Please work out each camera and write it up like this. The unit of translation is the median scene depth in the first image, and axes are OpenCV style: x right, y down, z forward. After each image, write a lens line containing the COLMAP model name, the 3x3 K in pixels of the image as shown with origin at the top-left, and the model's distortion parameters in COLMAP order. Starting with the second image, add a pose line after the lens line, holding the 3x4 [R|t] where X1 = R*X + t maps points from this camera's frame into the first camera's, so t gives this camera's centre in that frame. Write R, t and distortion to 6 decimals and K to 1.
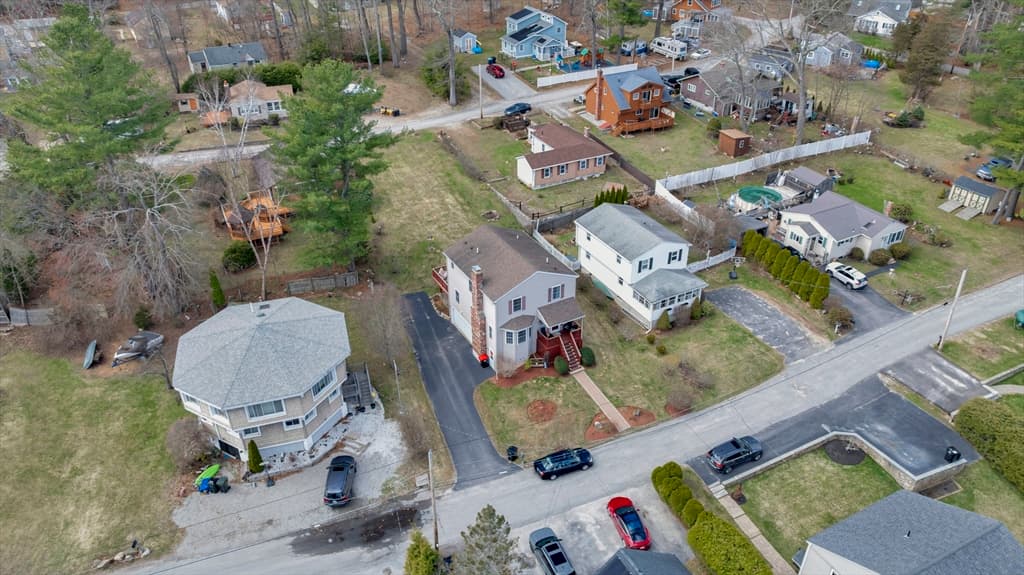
lens RADIAL K [[722.1, 0, 519.2], [0, 722.1, 286.1], [0, 0, 1]] dist [-0.025259, 0.032501]
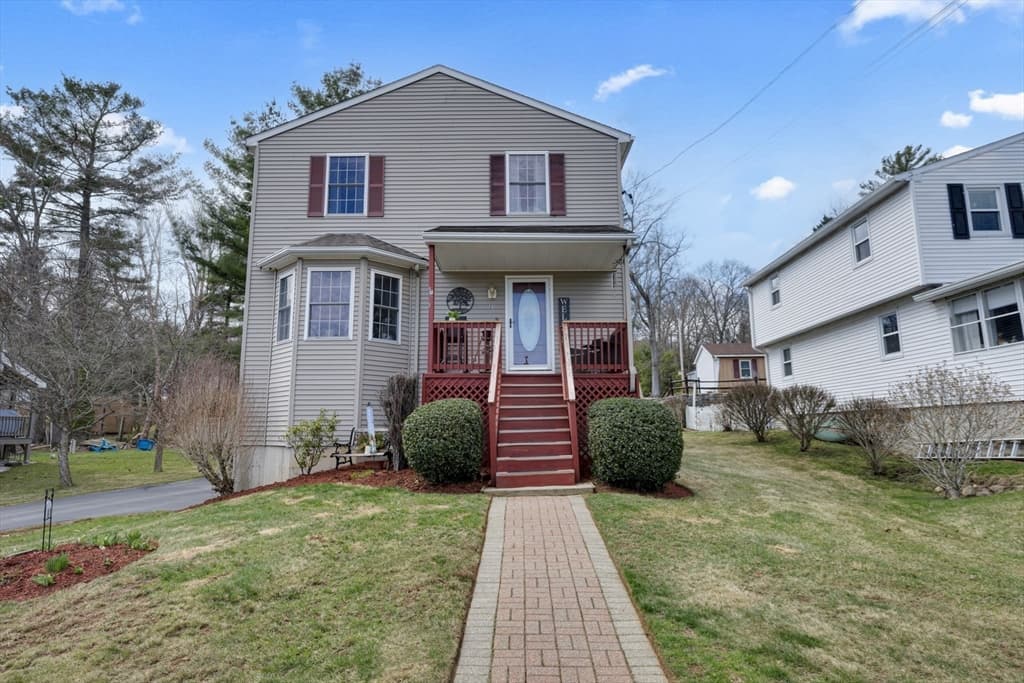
lens RADIAL K [[566.9, 0, 512.0], [0, 566.9, 341.5], [0, 0, 1]] dist [-0.001078, -0.000868]
pose [[0.865364, -0.084968, -0.493887, 0.124302], [-0.257092, 0.770684, -0.583052, 0.149213], [0.430172, 0.631527, 0.645078, 0.815272]]
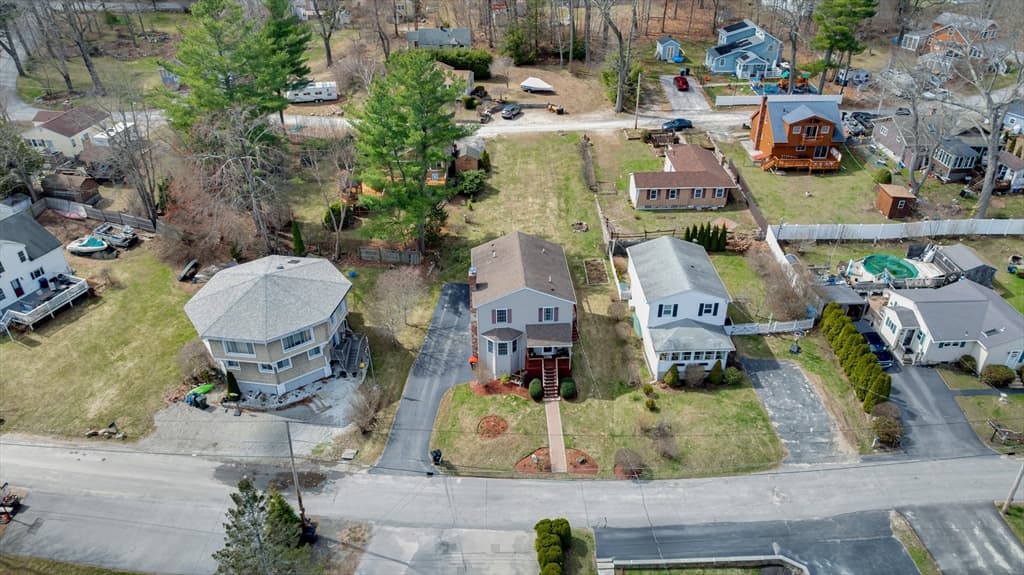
lens RADIAL K [[722.1, 0, 519.2], [0, 722.1, 286.1], [0, 0, 1]] dist [-0.025259, 0.032501]
pose [[0.899495, 0.229446, -0.371838, 0.328114], [-0.228543, 0.972391, 0.047164, -0.057371], [0.372394, 0.042557, 0.927099, 0.084087]]
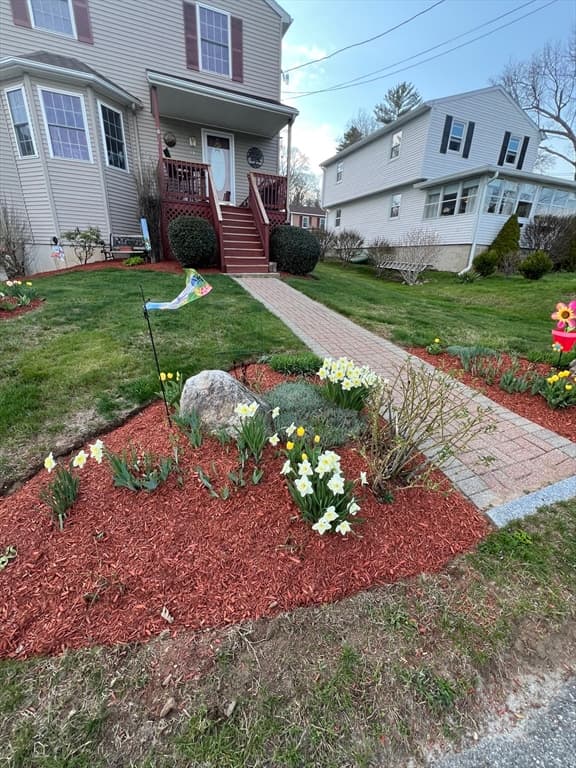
lens RADIAL K [[309.7, 0, 288.2], [0, 309.7, 381.1], [0, 0, 1]] dist [-0.000726, 0.000073]
pose [[0.989982, 0.085993, -0.111983, 0.101652], [-0.105411, 0.977817, -0.181006, 0.162507], [0.093934, 0.190997, 0.977086, 0.805442]]
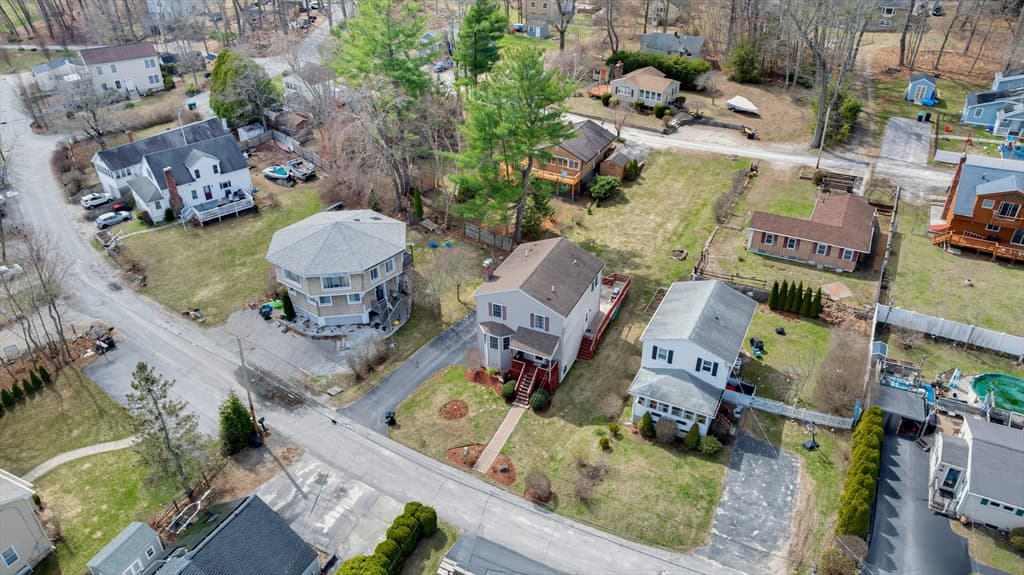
lens RADIAL K [[722.1, 0, 519.2], [0, 722.1, 286.1], [0, 0, 1]] dist [-0.025259, 0.032501]
pose [[0.578577, 0.430096, -0.693012, 0.608320], [-0.428949, 0.883128, 0.189967, -0.182159], [0.693723, 0.187356, 0.695447, 0.277886]]
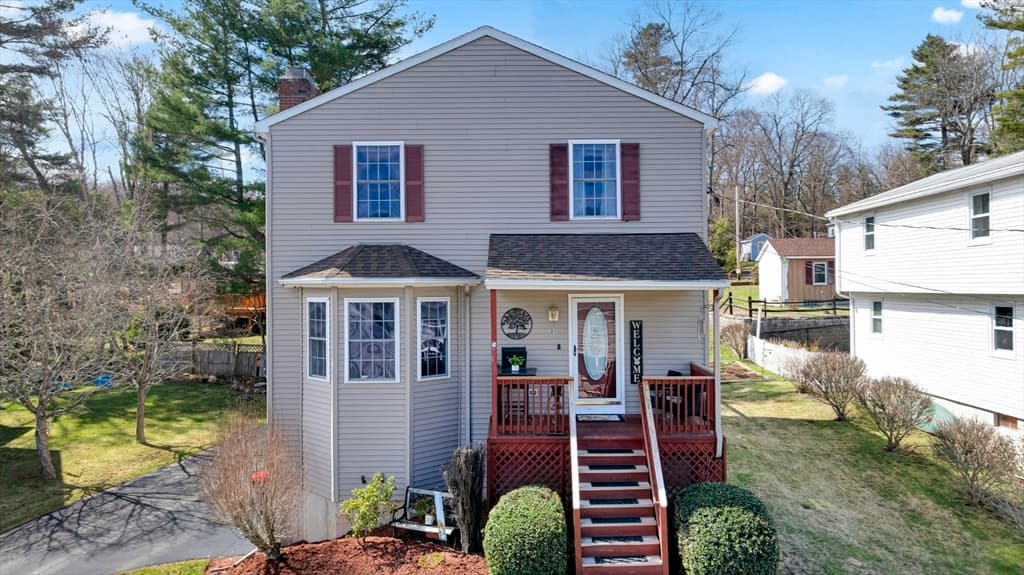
lens RADIAL K [[722.1, 0, 519.2], [0, 722.1, 286.1], [0, 0, 1]] dist [-0.025259, 0.032501]
pose [[0.869301, -0.008497, -0.494211, 0.121238], [-0.252212, 0.852268, -0.458287, 0.122107], [0.425094, 0.523036, 0.738734, 0.767284]]
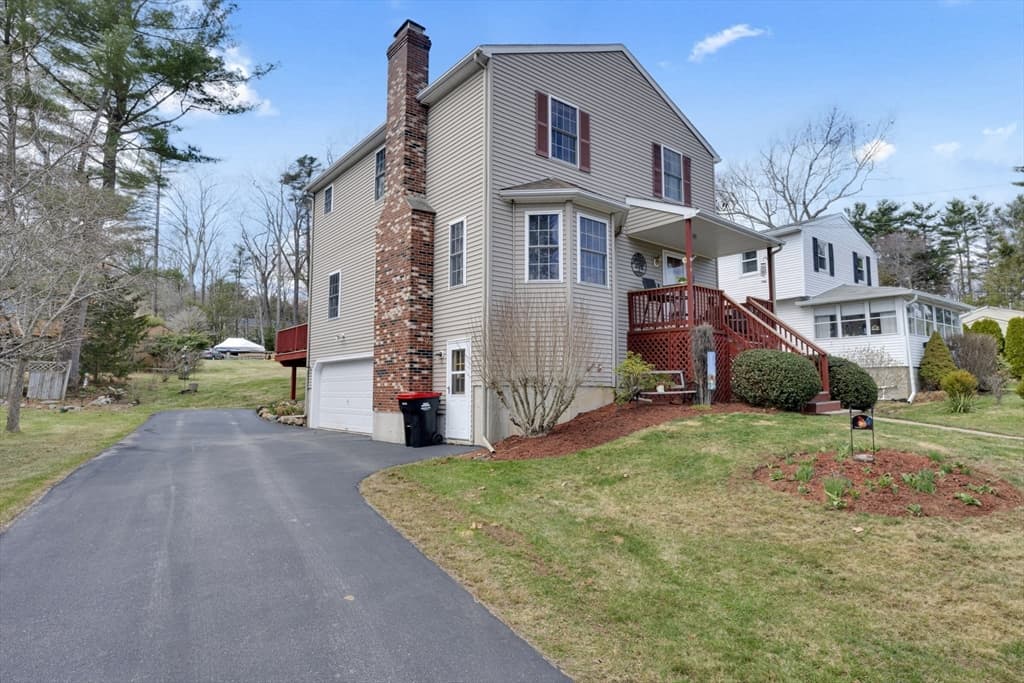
lens RADIAL K [[566.9, 0, 512.0], [0, 566.9, 341.5], [0, 0, 1]] dist [-0.001078, -0.000868]
pose [[0.987725, 0.014731, 0.155508, -0.045161], [0.081784, 0.799420, -0.595180, 0.178944], [-0.133084, 0.600592, 0.788402, 0.777740]]
